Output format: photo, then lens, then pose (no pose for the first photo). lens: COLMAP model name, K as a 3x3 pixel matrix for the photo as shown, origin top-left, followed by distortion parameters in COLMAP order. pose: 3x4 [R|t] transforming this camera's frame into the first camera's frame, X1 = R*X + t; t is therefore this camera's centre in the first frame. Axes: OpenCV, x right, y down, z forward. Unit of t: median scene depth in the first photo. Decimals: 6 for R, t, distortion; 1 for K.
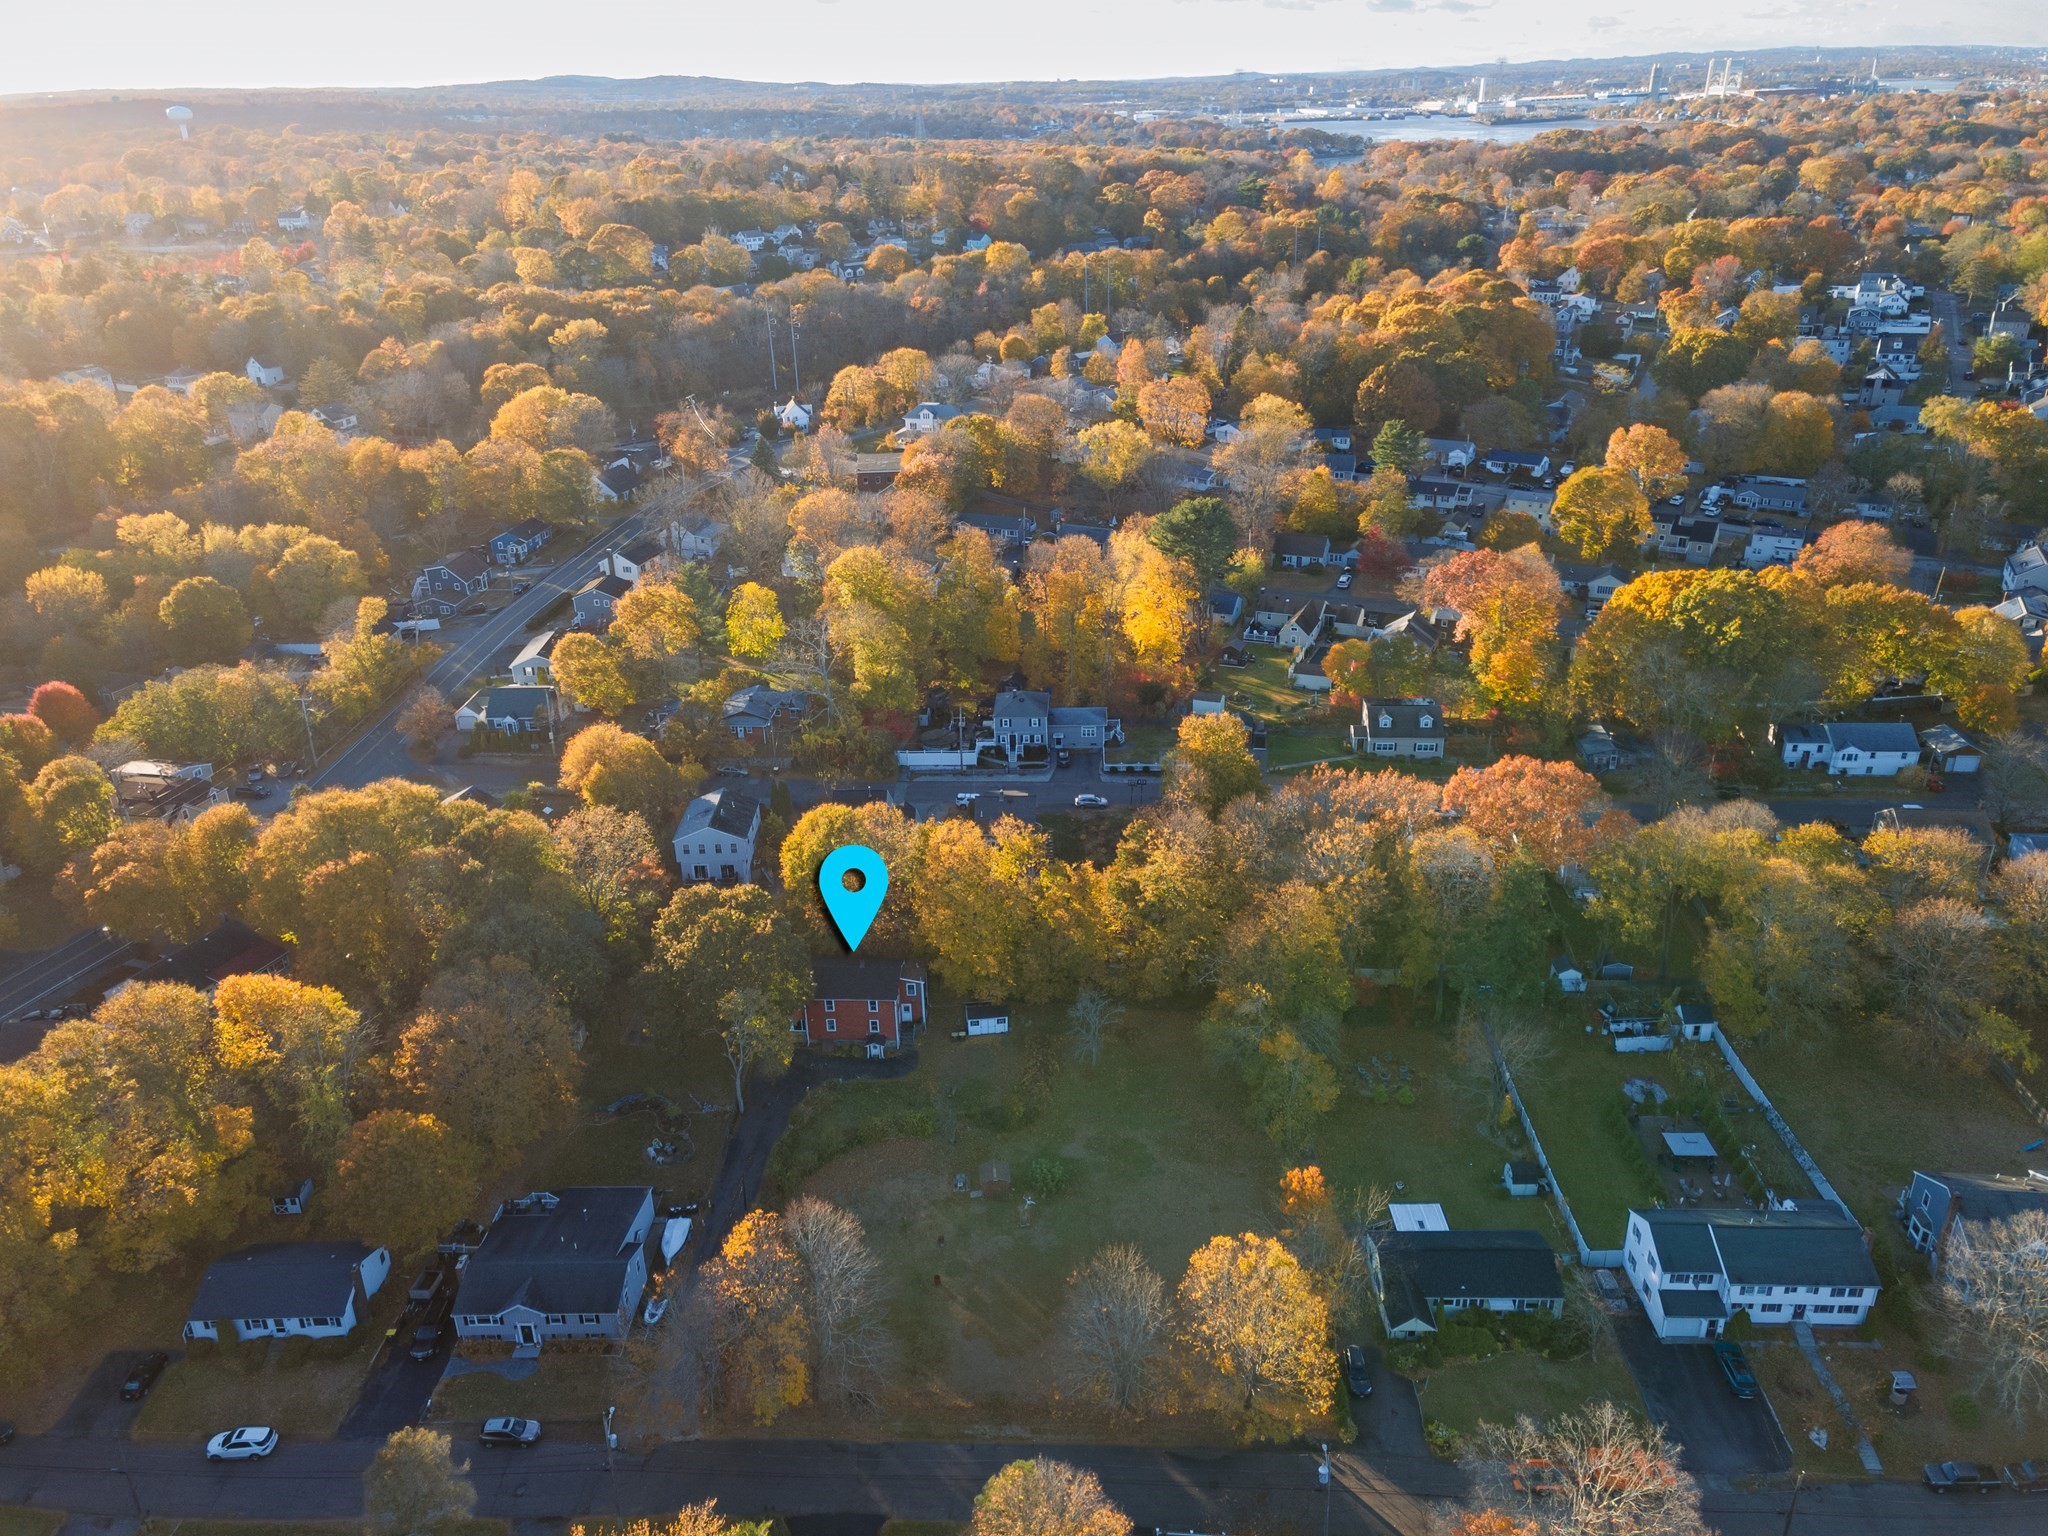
lens RADIAL K [[1458.3, 0, 1024.0], [0, 1458.3, 768.0], [0, 0, 1]] dist [0.025079, 0.067332]
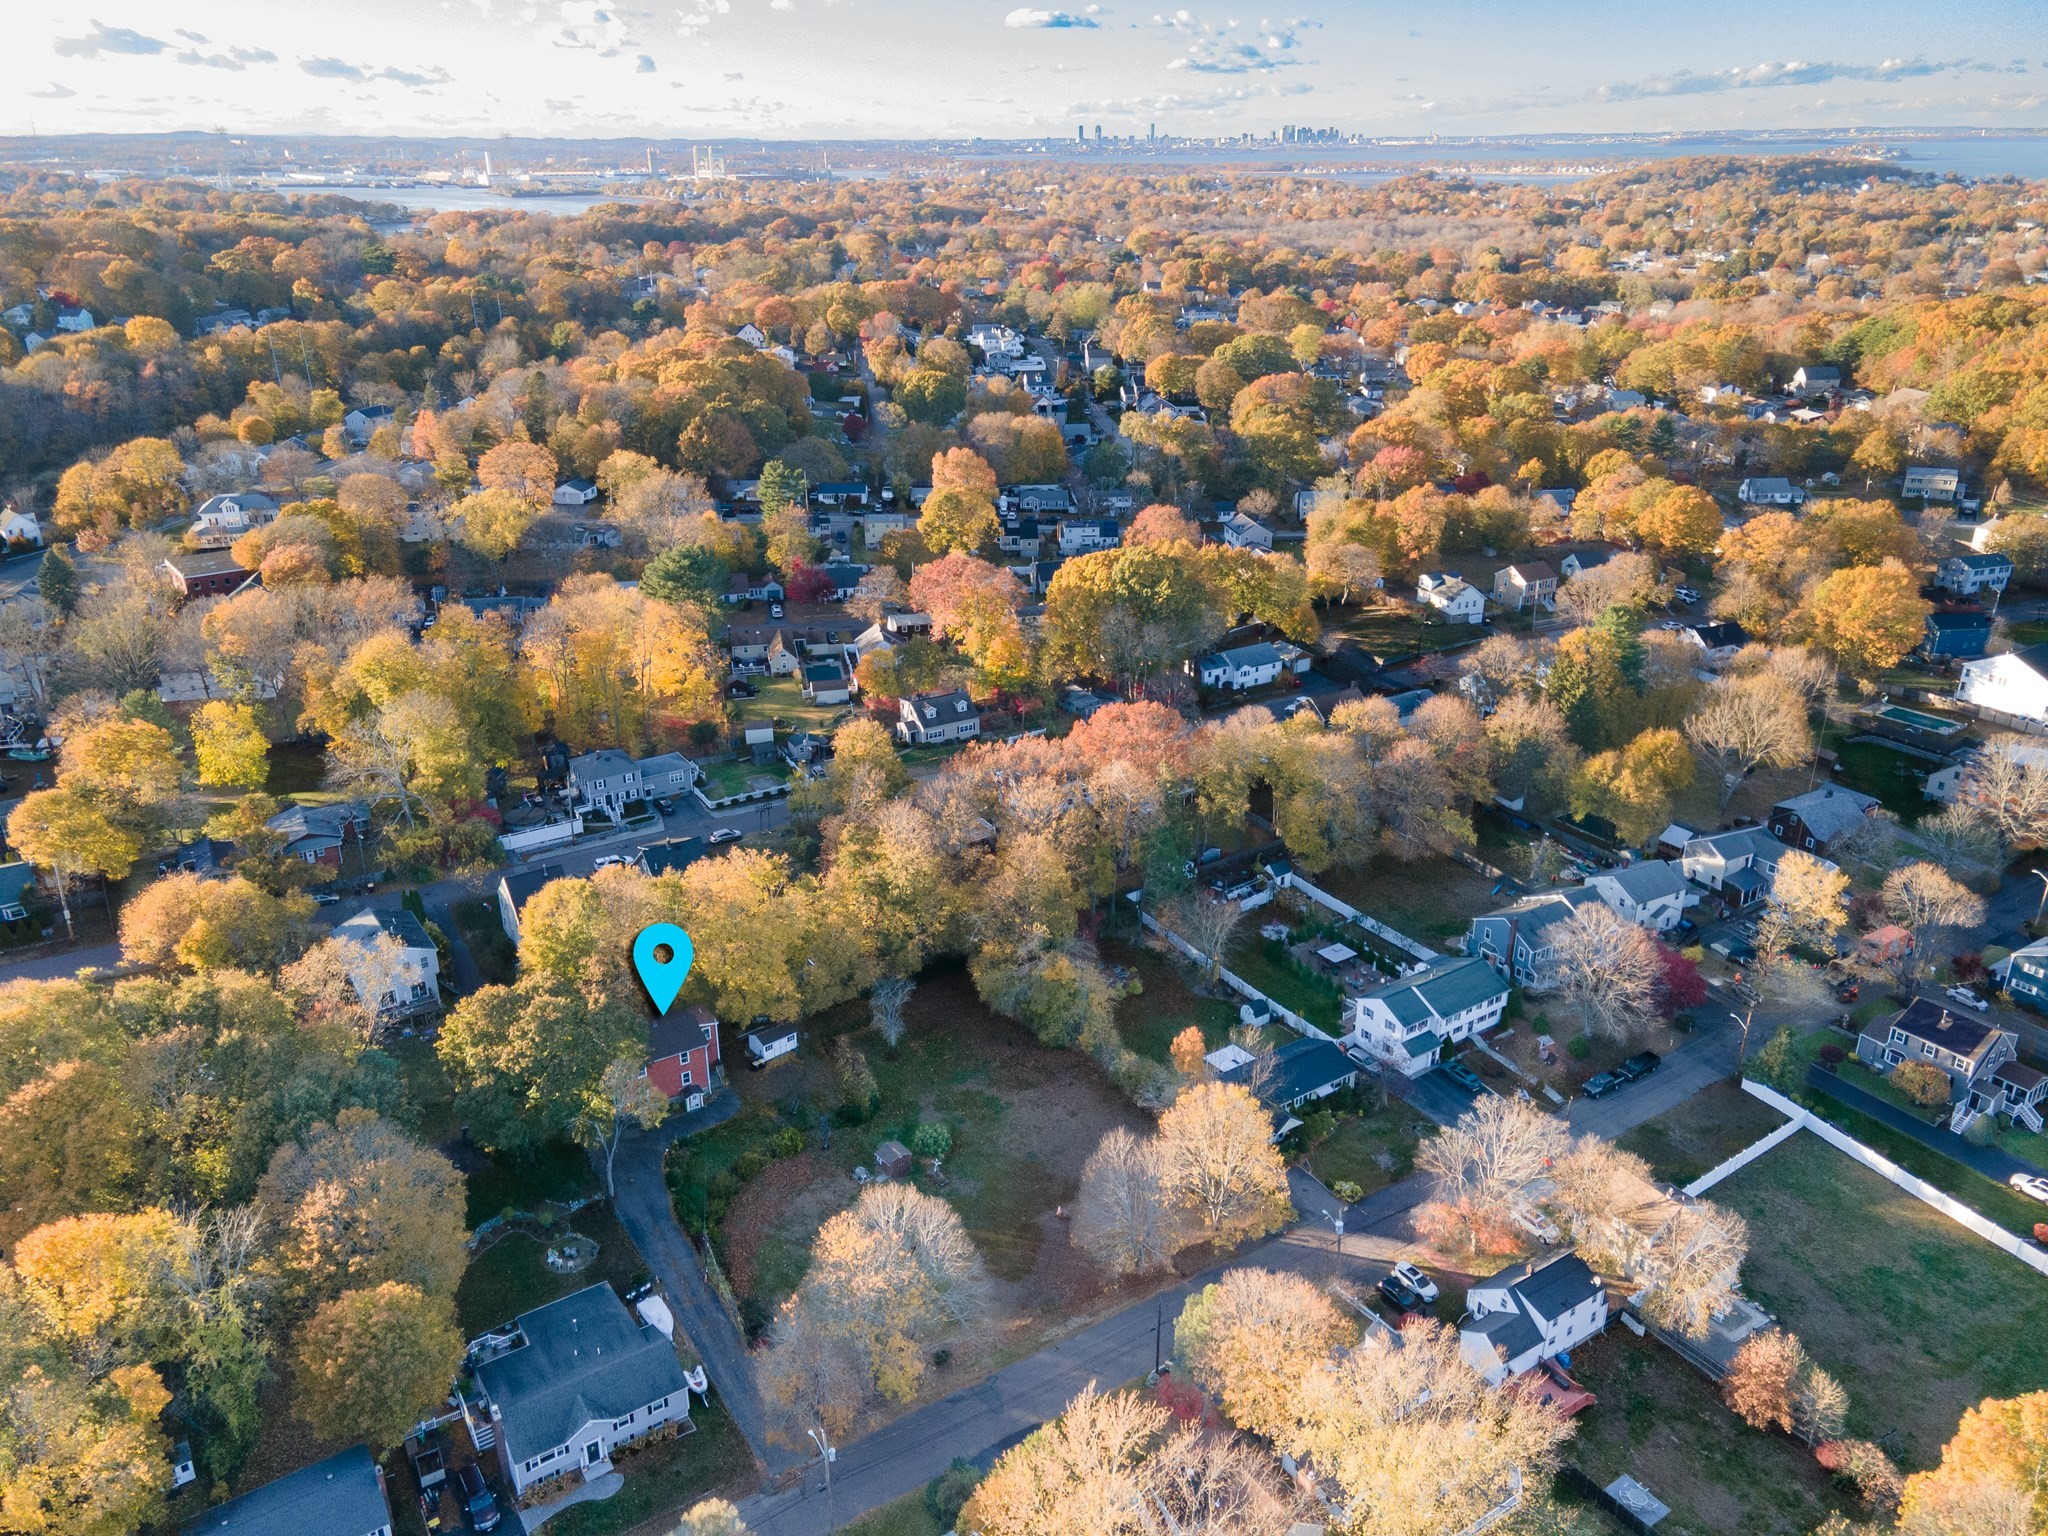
lens RADIAL K [[1451.7, 0, 1024.0], [0, 1451.7, 768.0], [0, 0, 1]] dist [0.020623, 0.030453]
pose [[0.826285, -0.203841, 0.525074, -0.294209], [0.223934, 0.974262, 0.025829, -0.002939], [-0.516824, 0.096240, 0.850665, 0.010500]]
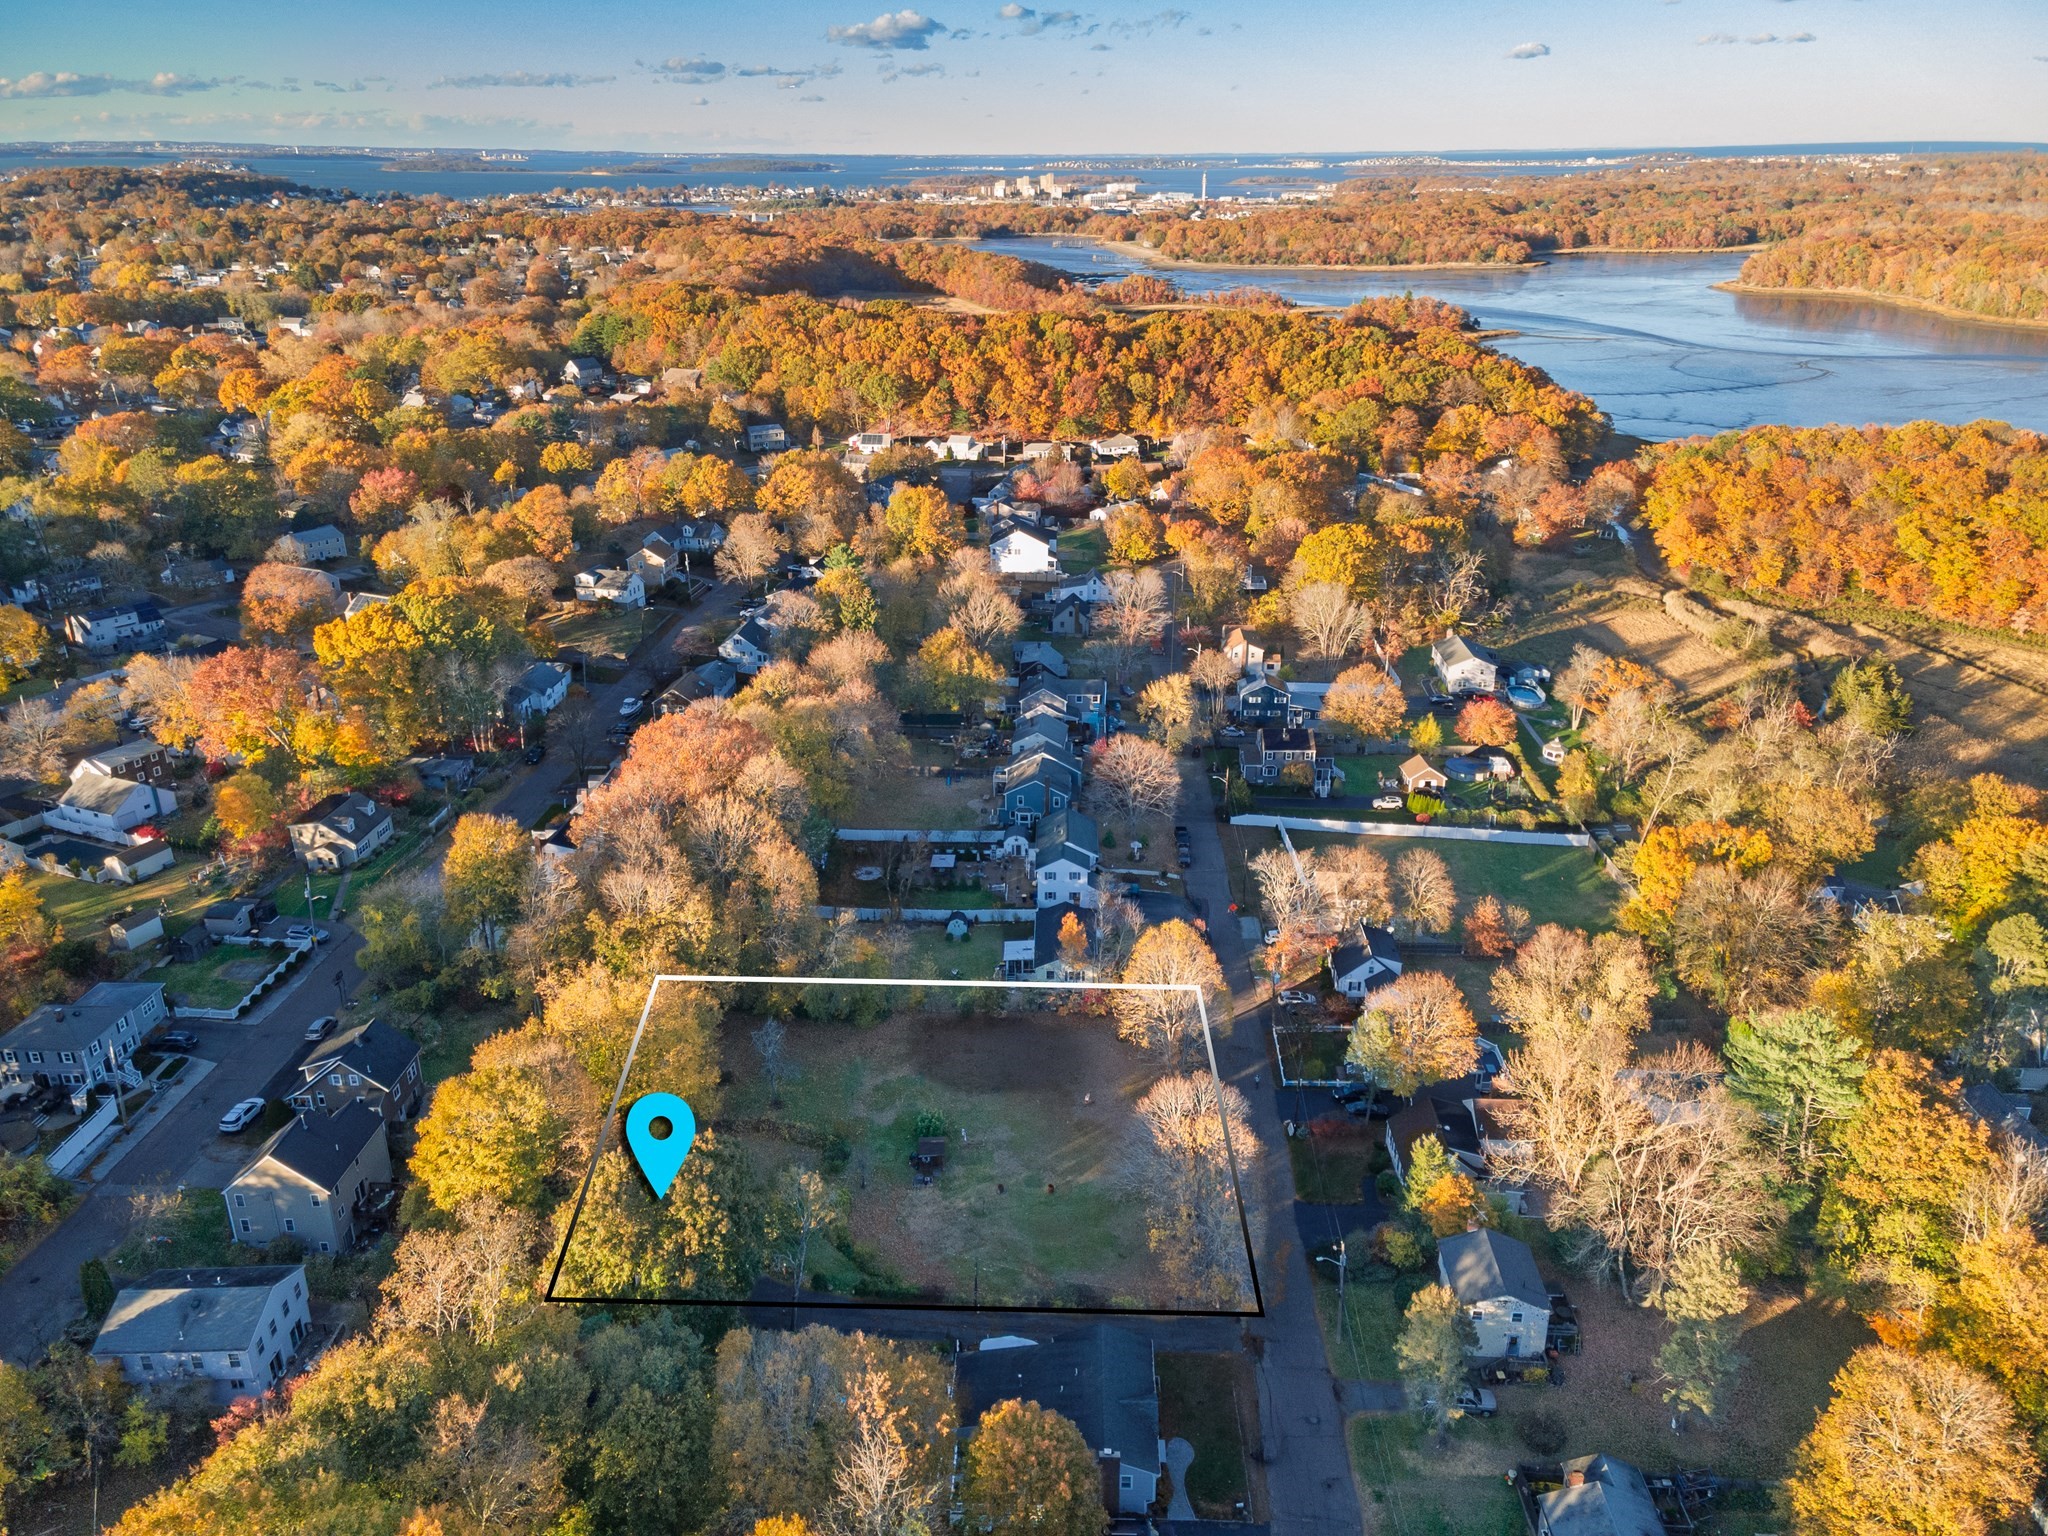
lens RADIAL K [[1458.3, 0, 1024.0], [0, 1458.3, 768.0], [0, 0, 1]] dist [0.025079, 0.067332]
pose [[0.030705, -0.364745, 0.930601, -0.606108], [0.425404, 0.847276, 0.318050, -0.179087], [-0.904483, 0.386115, 0.181180, 0.426056]]
